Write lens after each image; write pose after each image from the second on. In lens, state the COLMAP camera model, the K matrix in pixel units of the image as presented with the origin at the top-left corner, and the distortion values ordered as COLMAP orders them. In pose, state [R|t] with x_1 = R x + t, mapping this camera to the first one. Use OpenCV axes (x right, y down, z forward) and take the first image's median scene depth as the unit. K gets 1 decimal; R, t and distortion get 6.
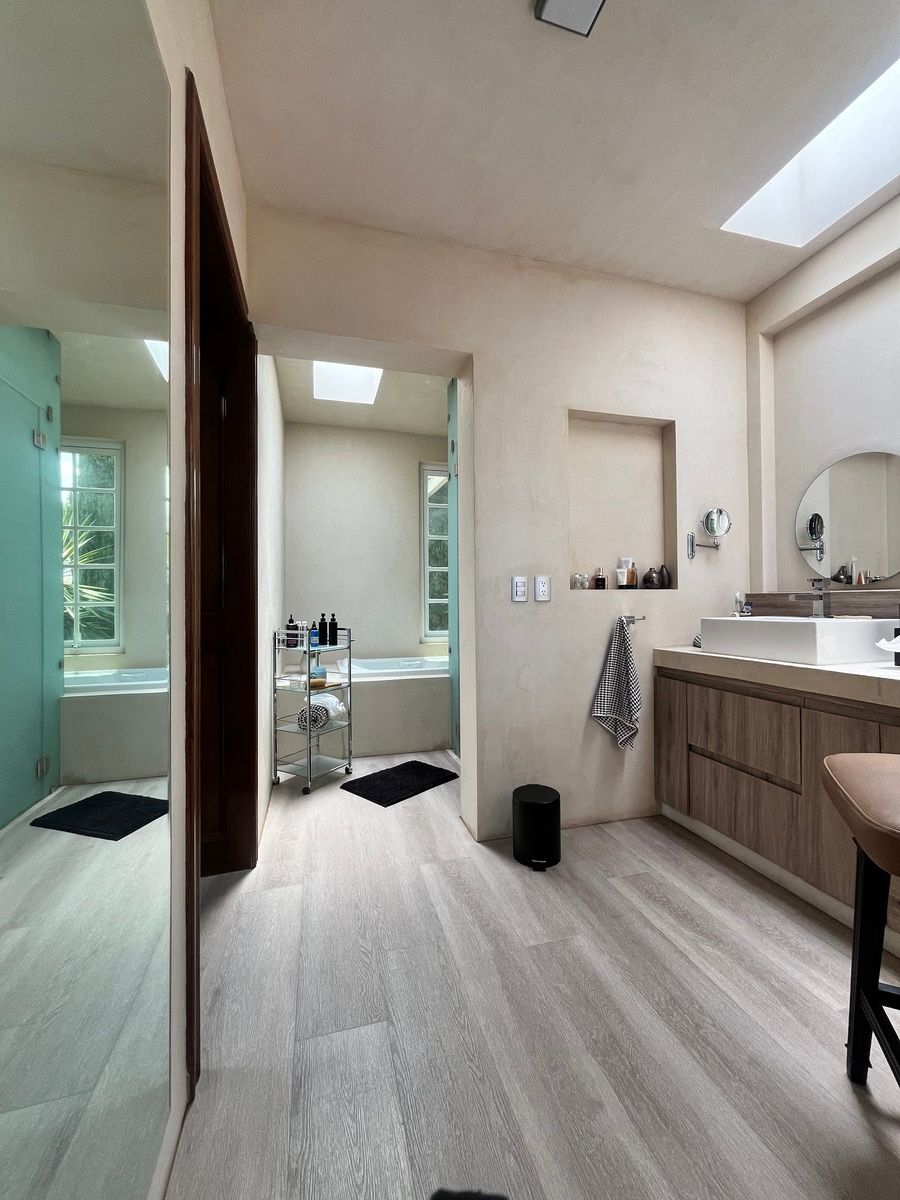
lens RADIAL K [[484.8, 0, 453.9], [0, 484.8, 600.3], [0, 0, 1]] dist [-0.001446, 0.000030]
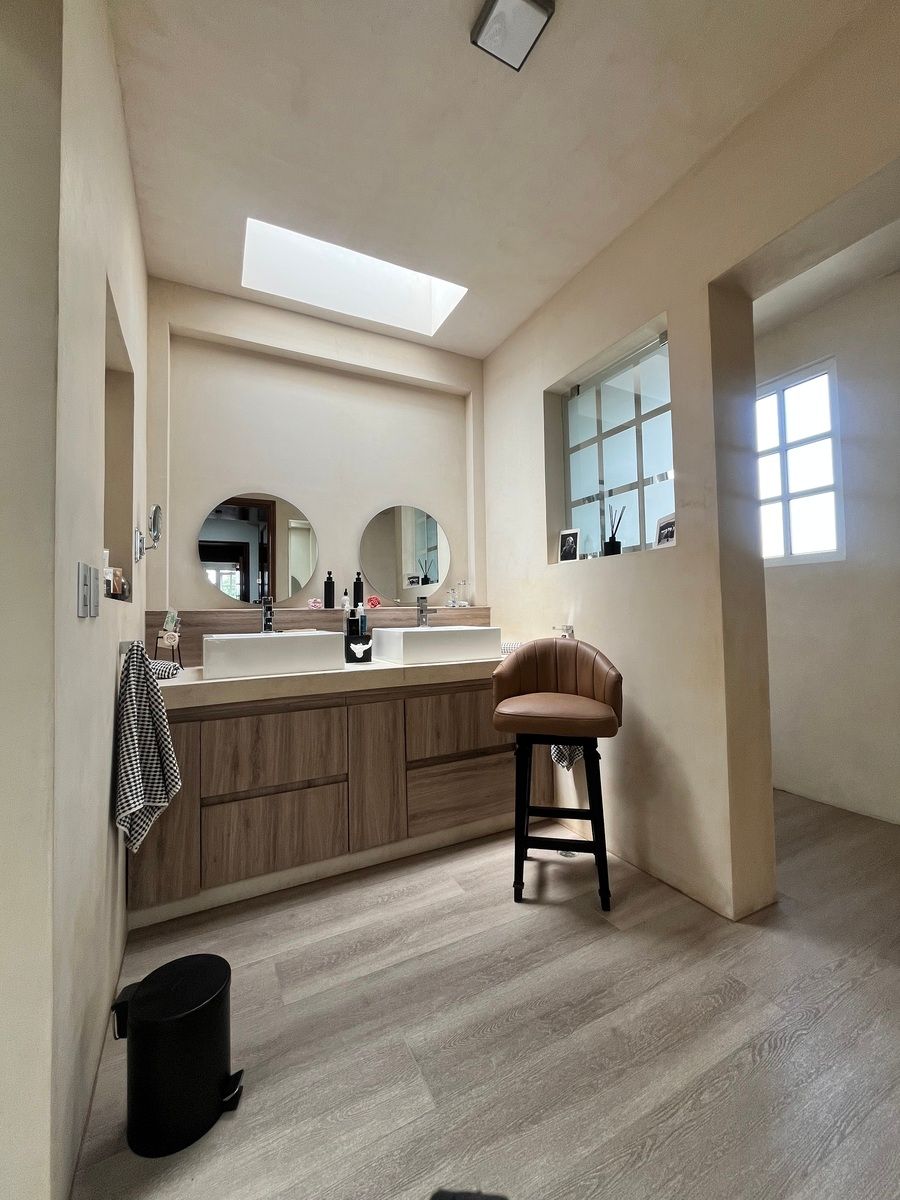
lens RADIAL K [[484.8, 0, 453.7], [0, 484.8, 597.9], [0, 0, 1]] dist [-0.001446, 0.000030]
pose [[-0.208845, 0.045112, 0.976908, -0.488172], [0.015557, 0.998962, -0.042805, 0.011598], [-0.977825, 0.006258, -0.209330, 0.955984]]
